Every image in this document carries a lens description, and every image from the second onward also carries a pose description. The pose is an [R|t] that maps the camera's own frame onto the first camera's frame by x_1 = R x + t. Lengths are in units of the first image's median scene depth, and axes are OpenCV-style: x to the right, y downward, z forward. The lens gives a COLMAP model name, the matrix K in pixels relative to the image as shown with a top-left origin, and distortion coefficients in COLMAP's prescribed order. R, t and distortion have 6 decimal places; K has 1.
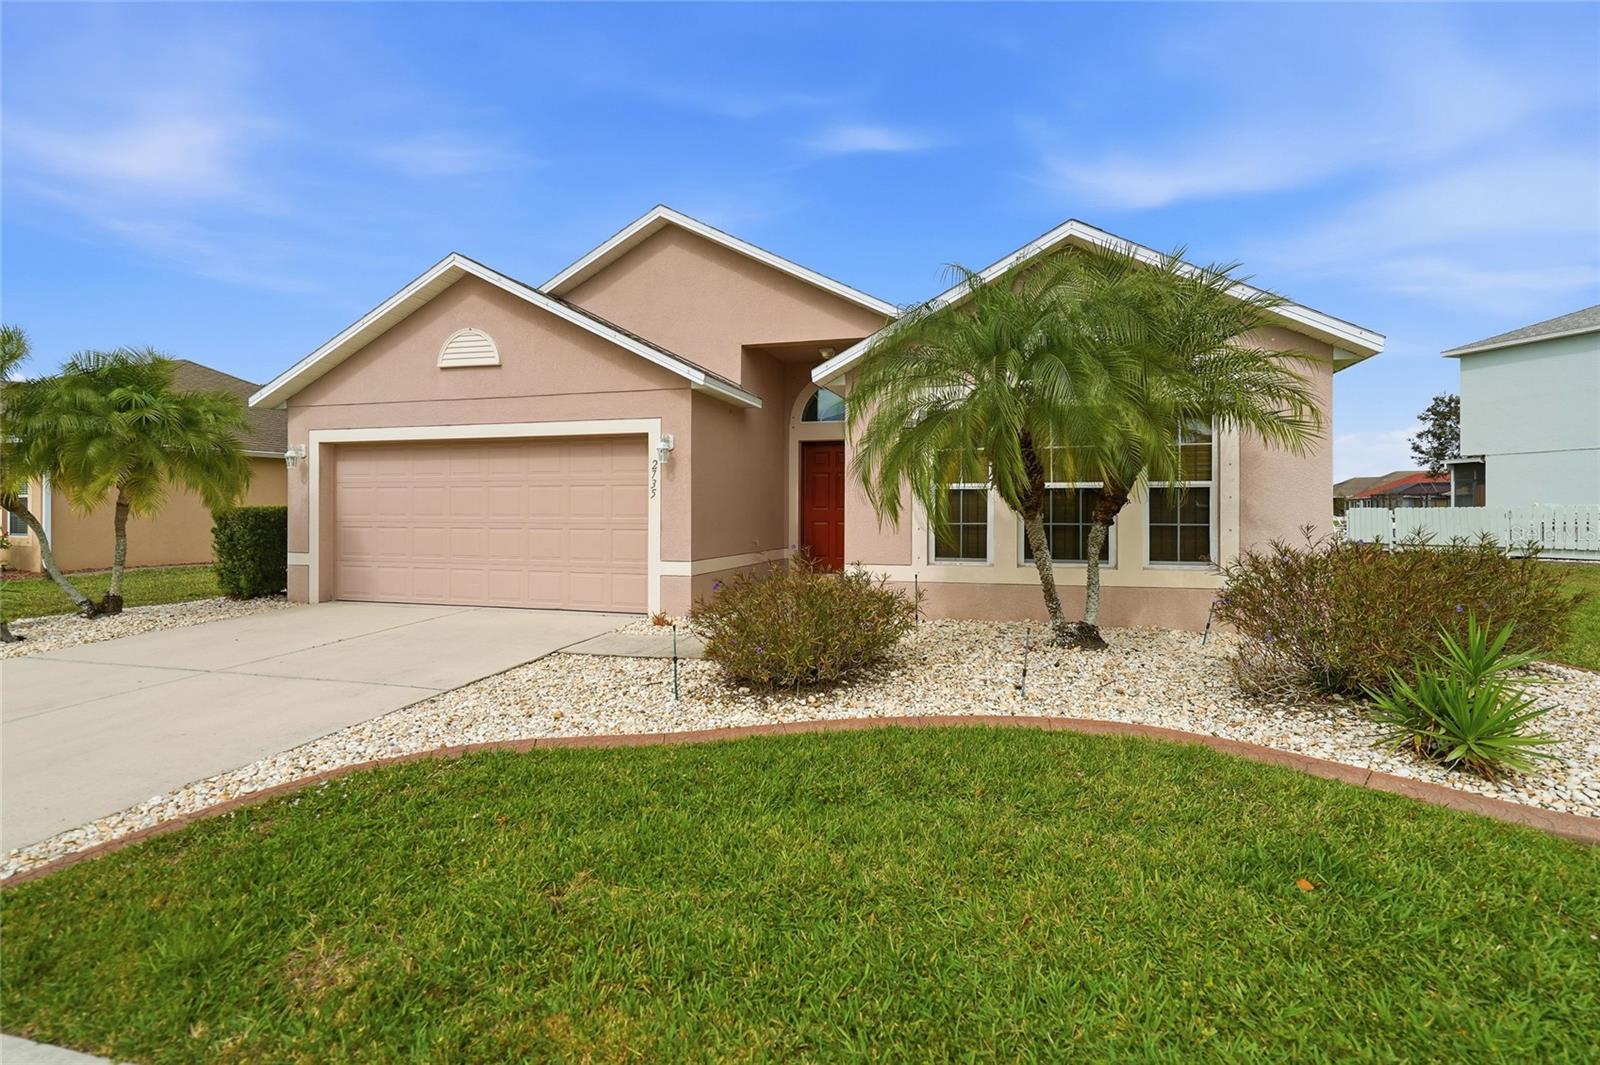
lens RADIAL K [[774.7, 0, 797.8], [0, 774.7, 519.1], [0, 0, 1]] dist [0.005229, 0.000796]
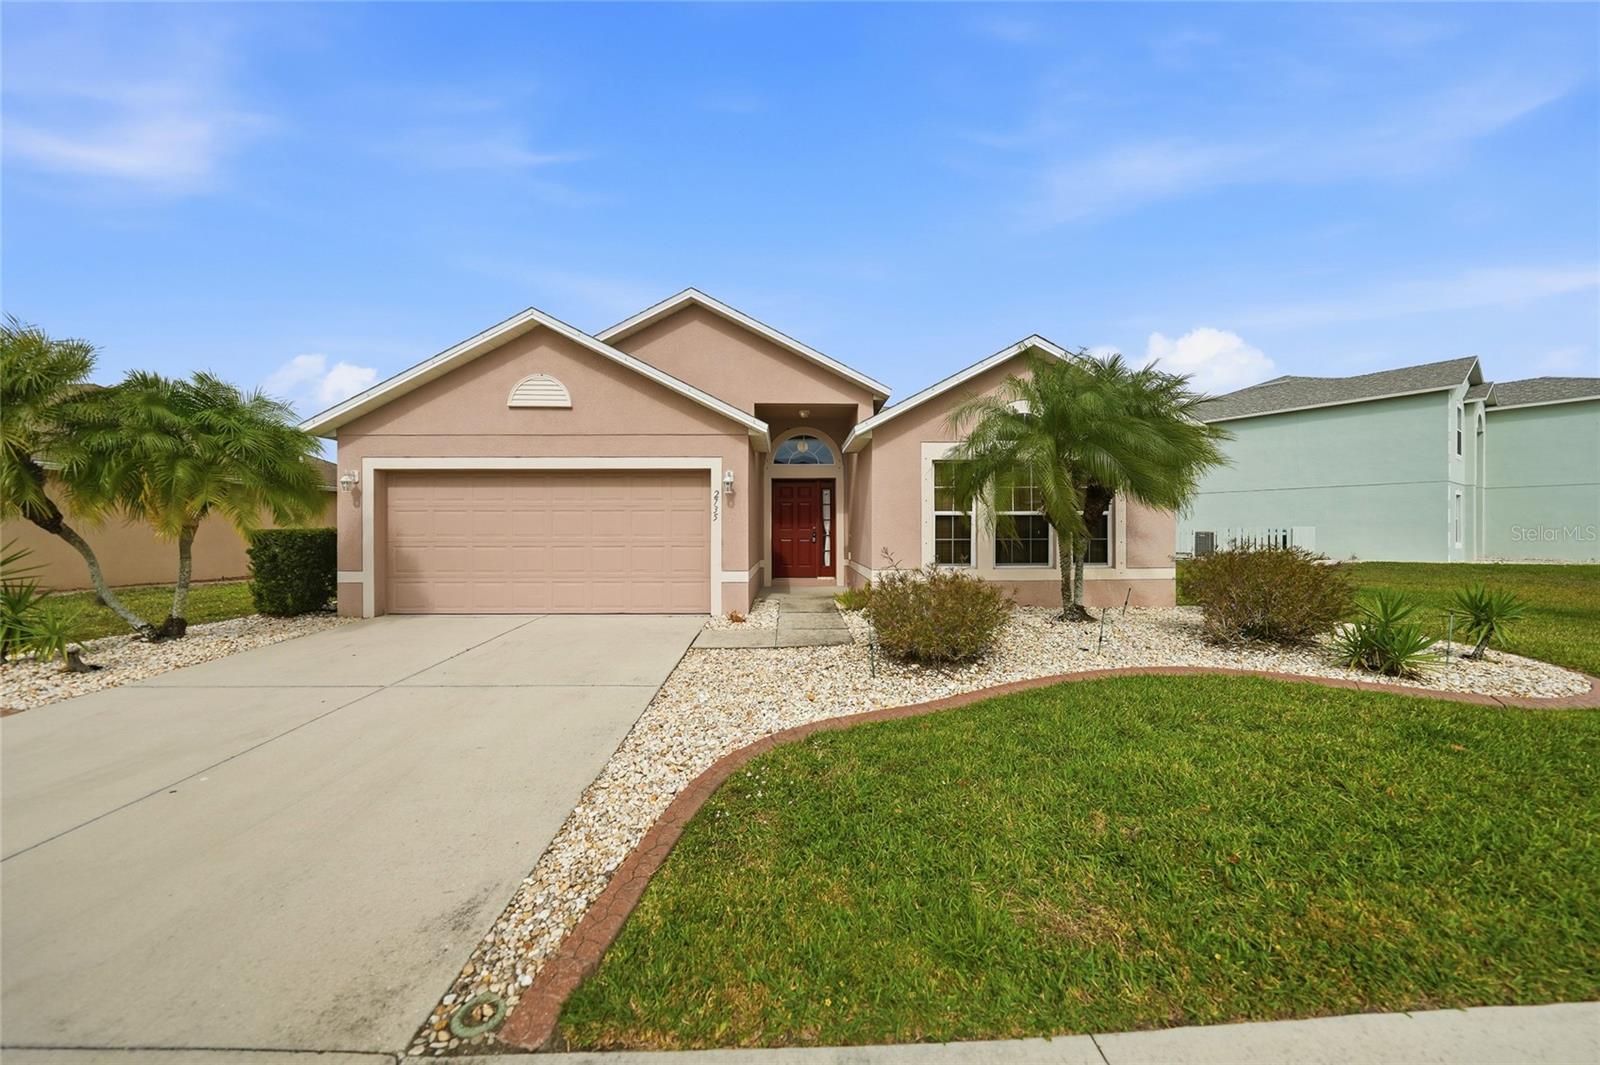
lens RADIAL K [[562.0, 0, 799.6], [0, 562.0, 543.1], [0, 0, 1]] dist [-0.022611, 0.003777]
pose [[0.951822, -0.009296, 0.306509, -0.321992], [0.005952, 0.999912, 0.011845, -0.001292], [-0.306592, -0.009450, 0.951794, 0.087049]]
